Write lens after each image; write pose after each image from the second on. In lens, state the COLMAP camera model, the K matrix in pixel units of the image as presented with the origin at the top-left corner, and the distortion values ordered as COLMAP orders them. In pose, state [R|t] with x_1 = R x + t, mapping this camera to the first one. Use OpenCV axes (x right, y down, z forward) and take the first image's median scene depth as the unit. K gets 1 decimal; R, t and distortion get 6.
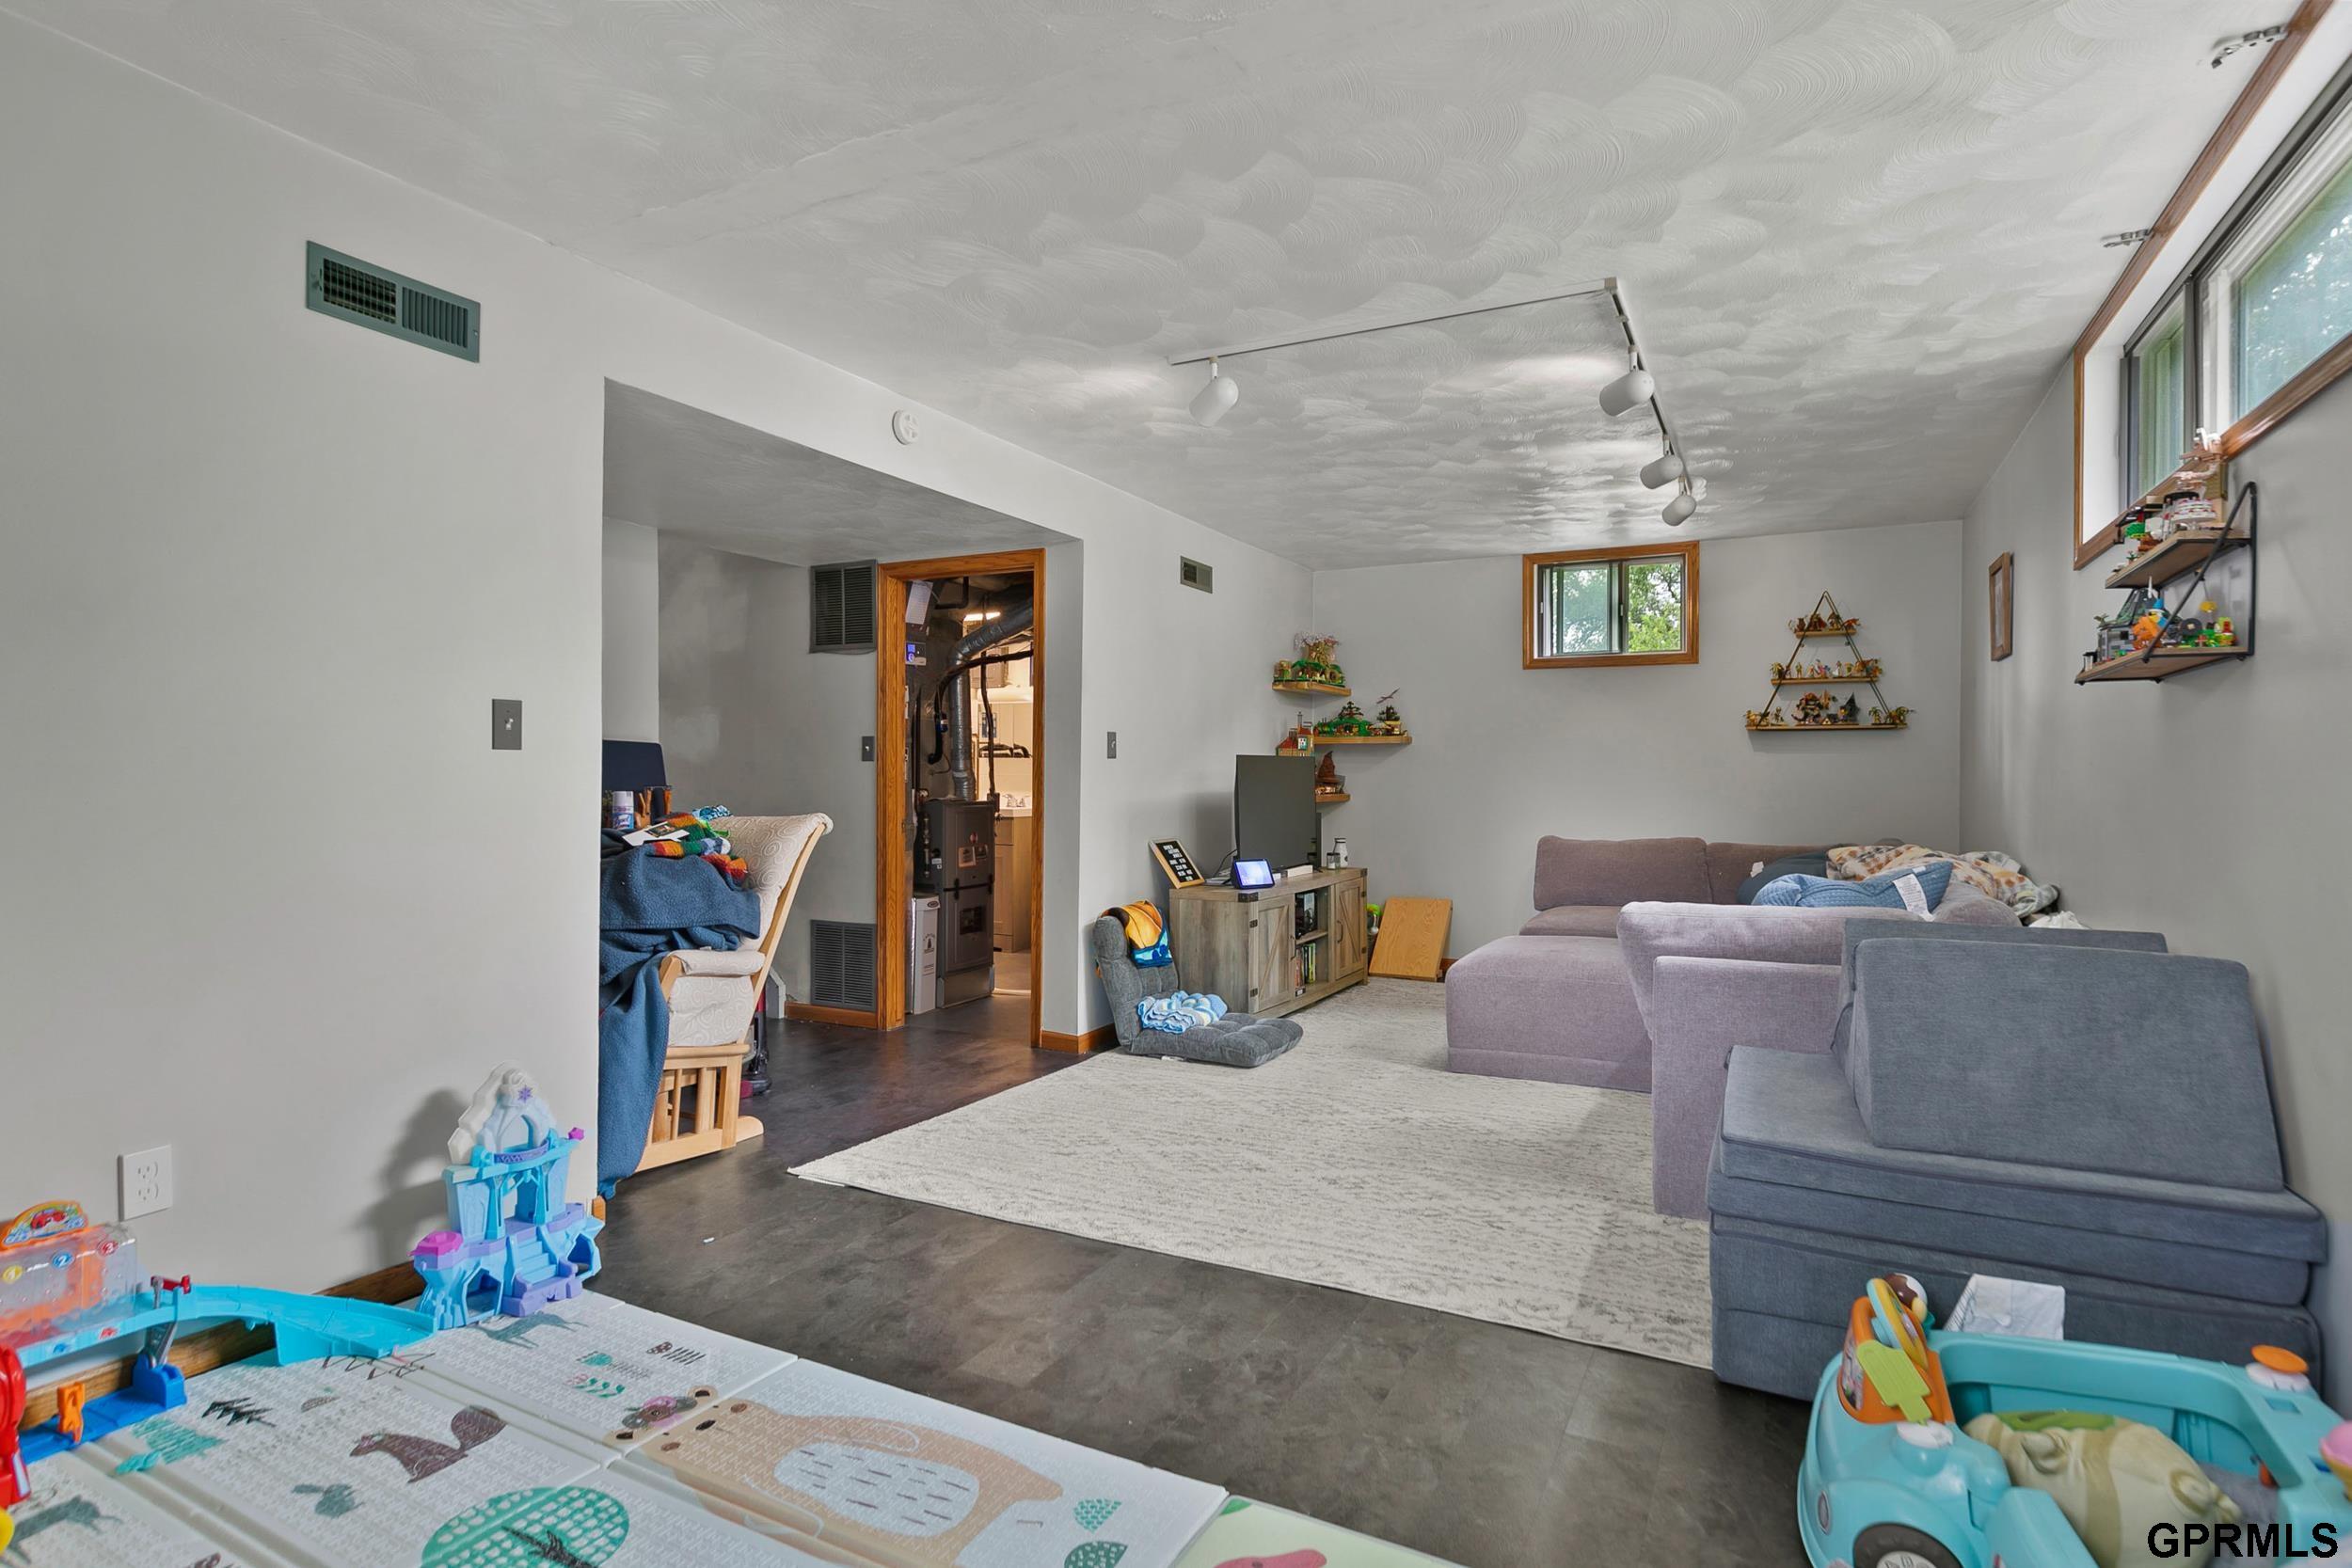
lens RADIAL K [[1195.8, 0, 1171.2], [0, 1195.8, 781.4], [0, 0, 1]] dist [0.001895, 0.000037]
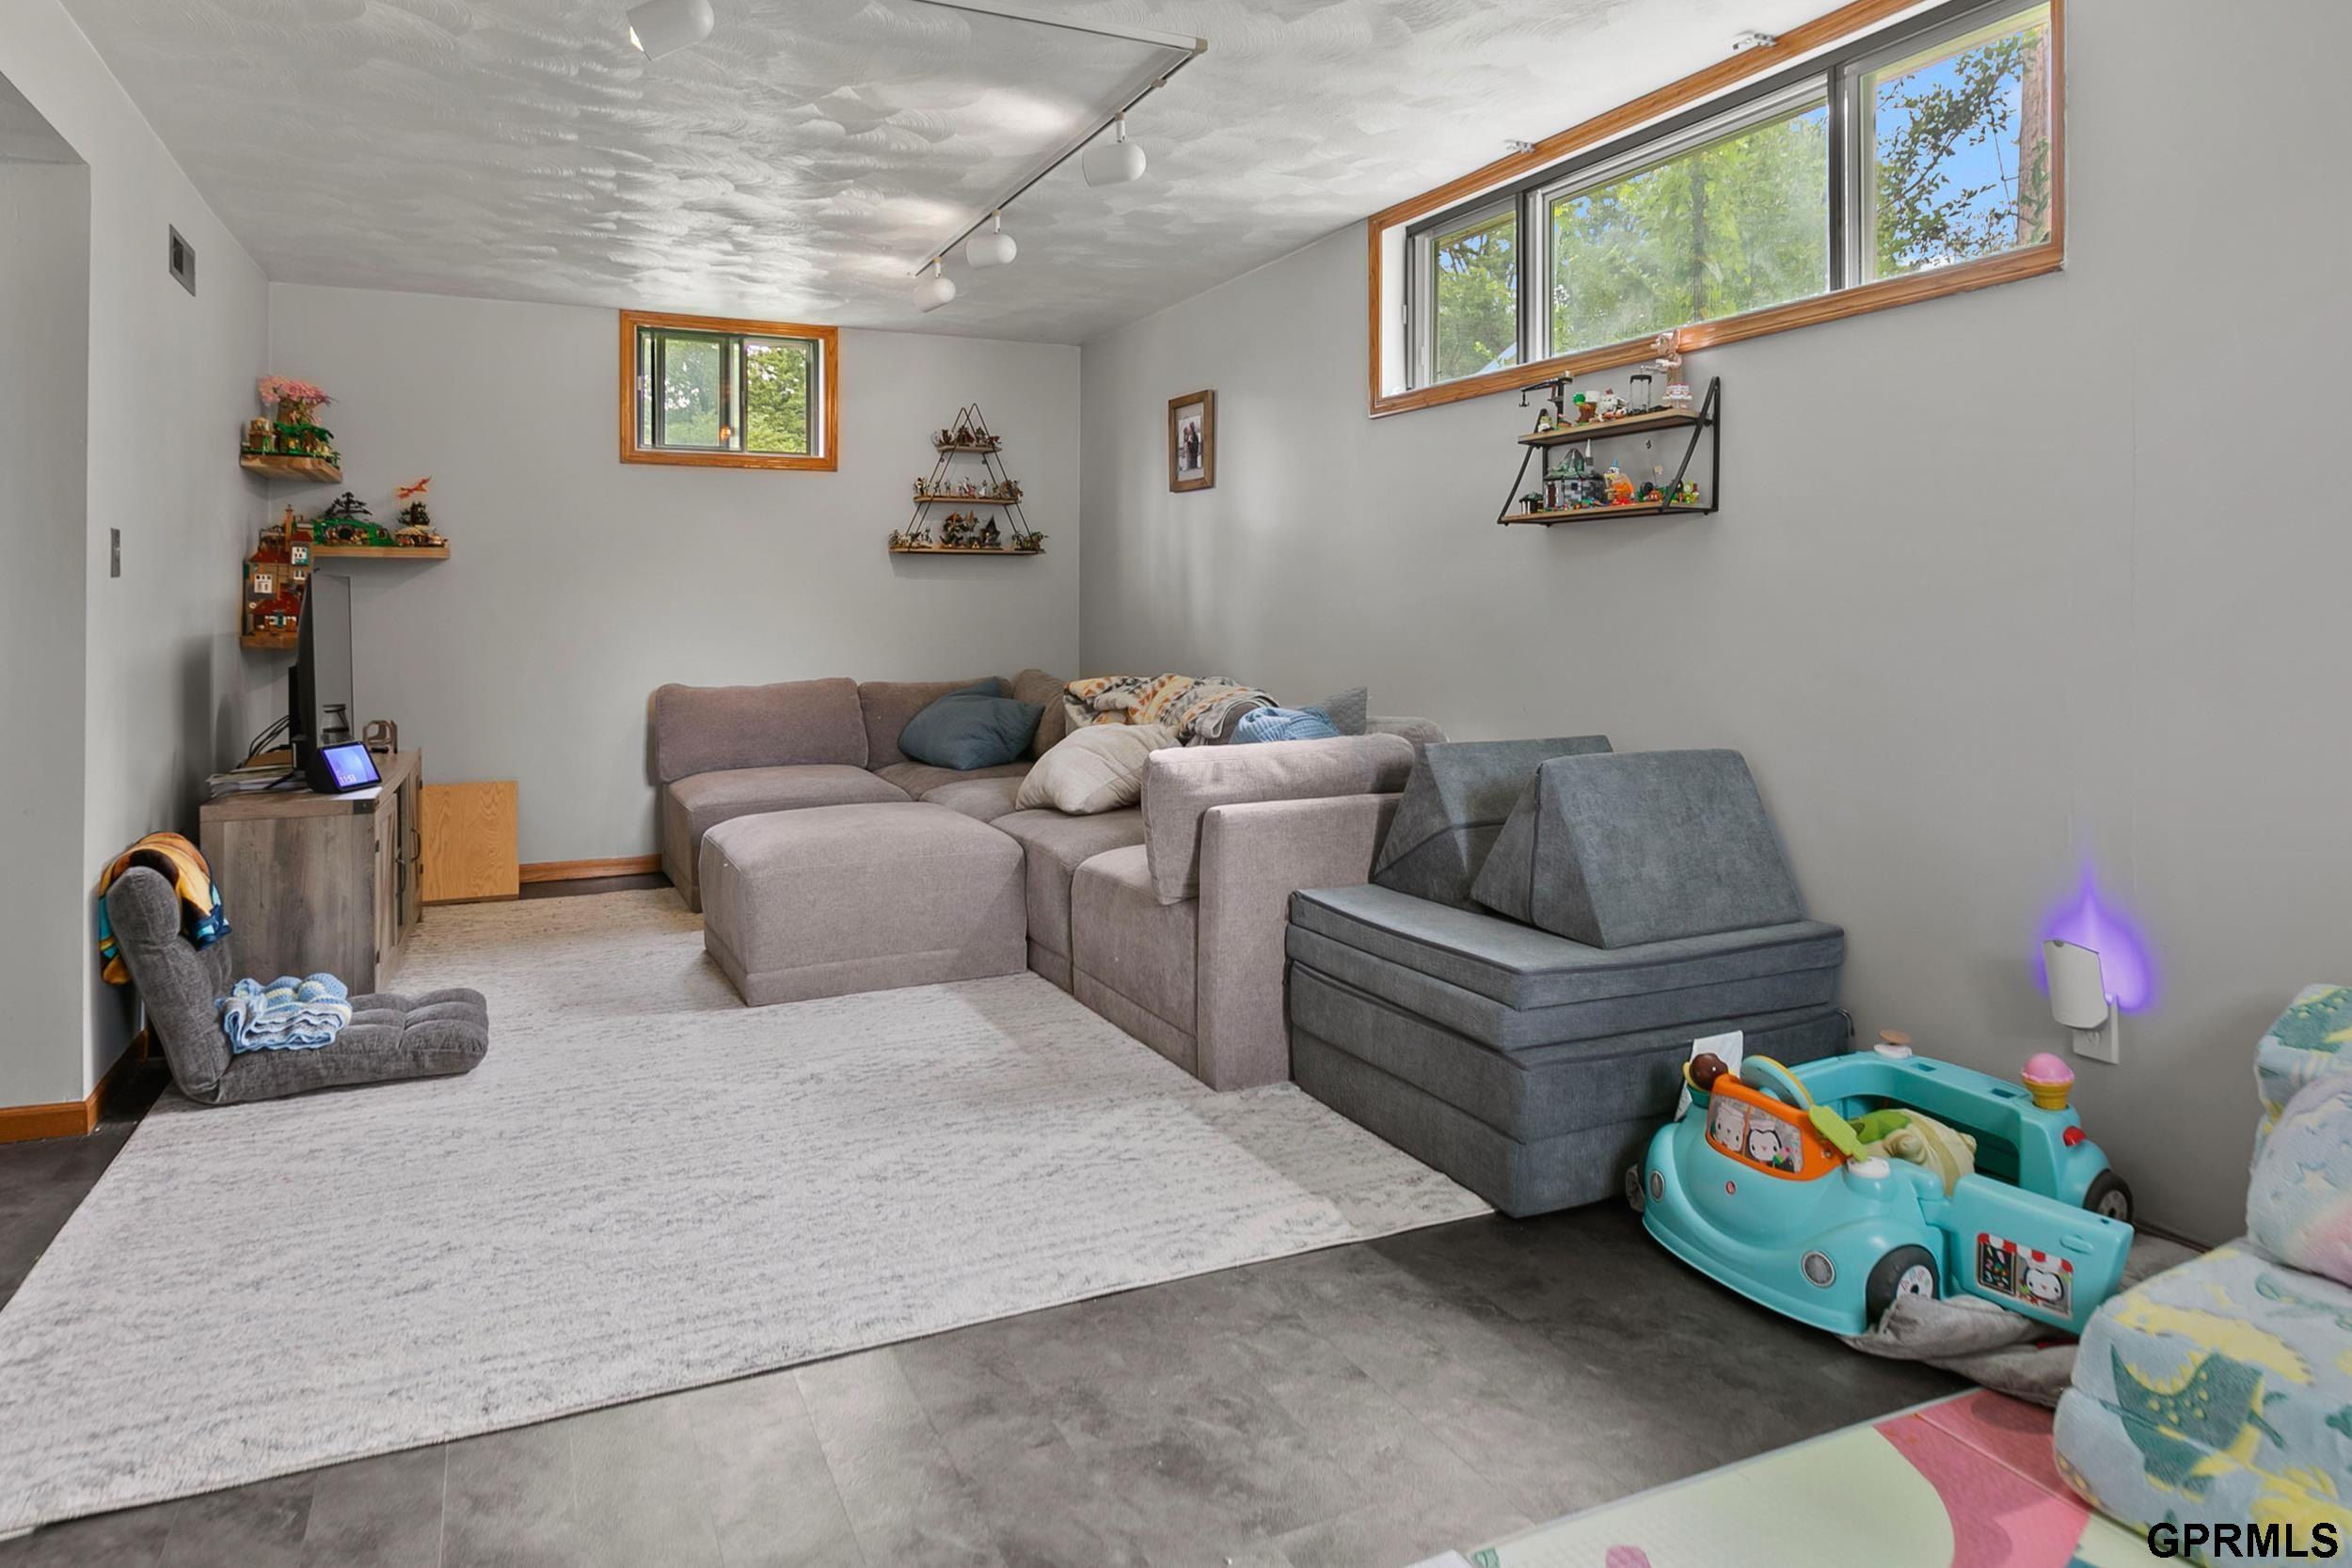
lens RADIAL K [[1470.4, 0, 1200.0], [0, 1470.4, 601.7], [0, 0, 1]] dist [-0.001654, 0.002776]
pose [[0.604075, -0.002850, 0.796922, -0.286171], [0.006418, 0.999979, -0.001289, -0.004258], [-0.796902, 0.005893, 0.604080, 0.201707]]
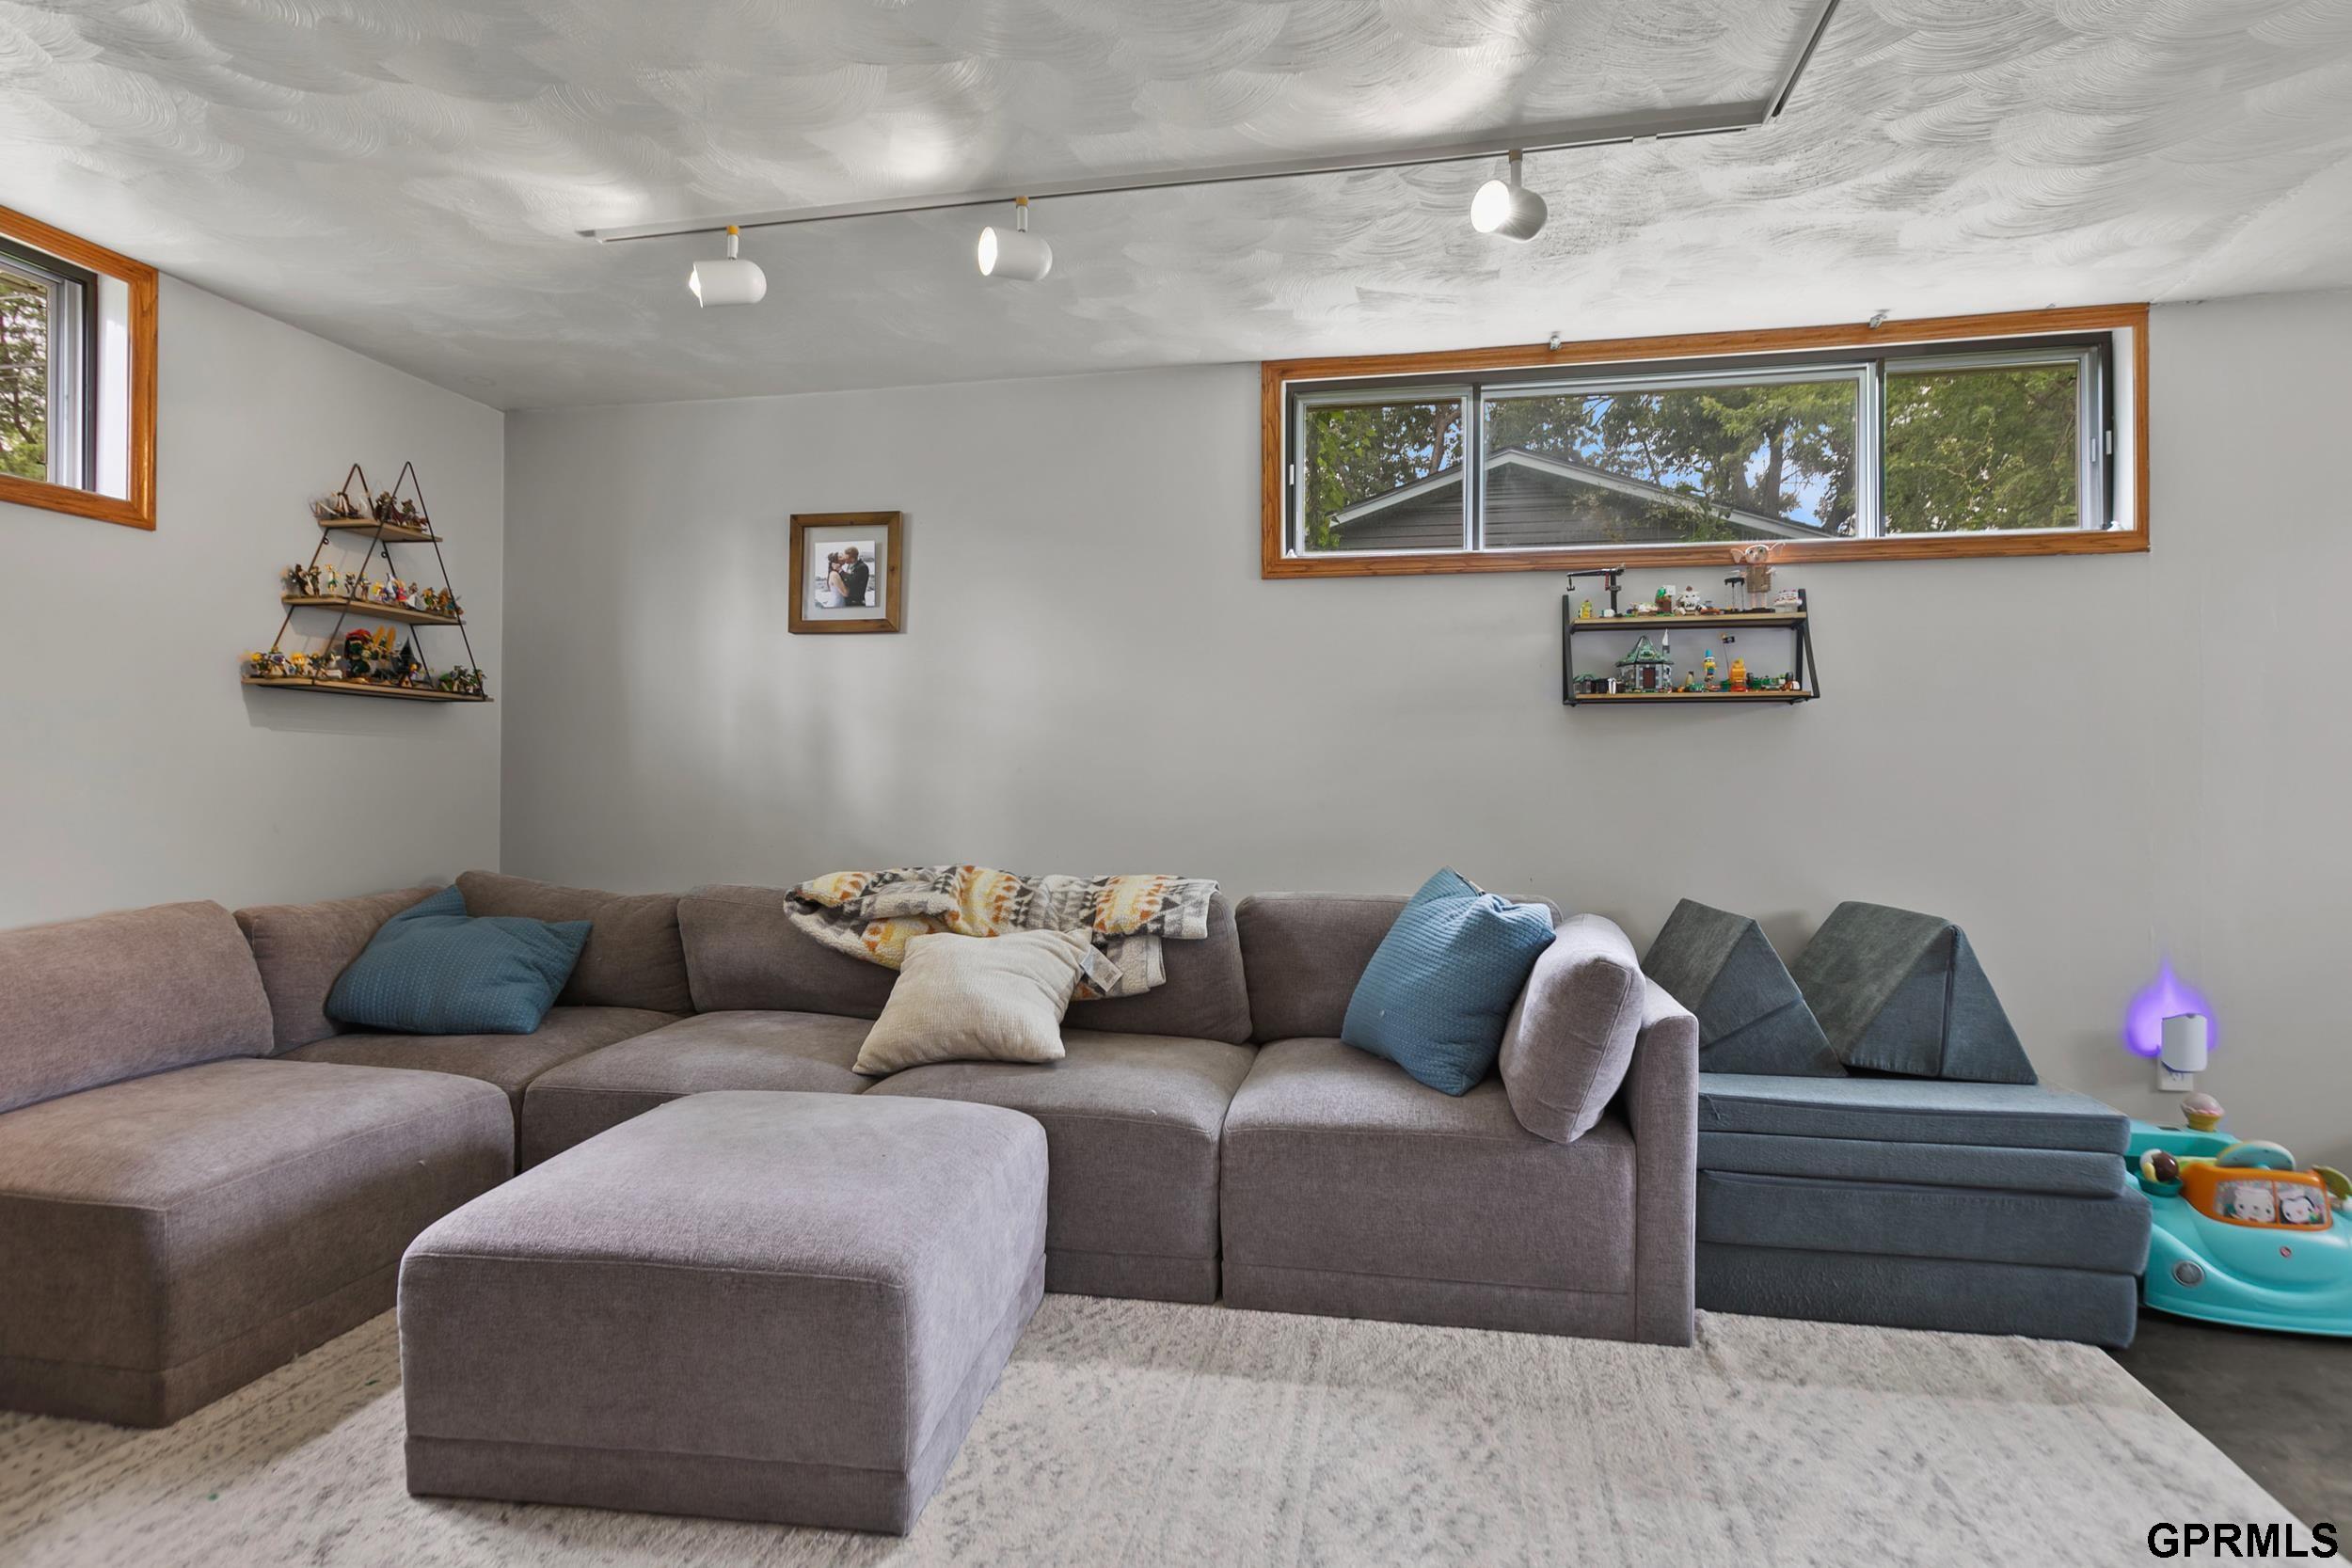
lens RADIAL K [[1195.8, 0, 1171.2], [0, 1195.8, 781.4], [0, 0, 1]] dist [0.001895, 0.000037]
pose [[-0.271228, -0.005145, 0.962501, -0.145689], [-0.001344, 0.999987, 0.004967, -0.004626], [-0.962514, 0.000054, -0.271231, 0.905946]]
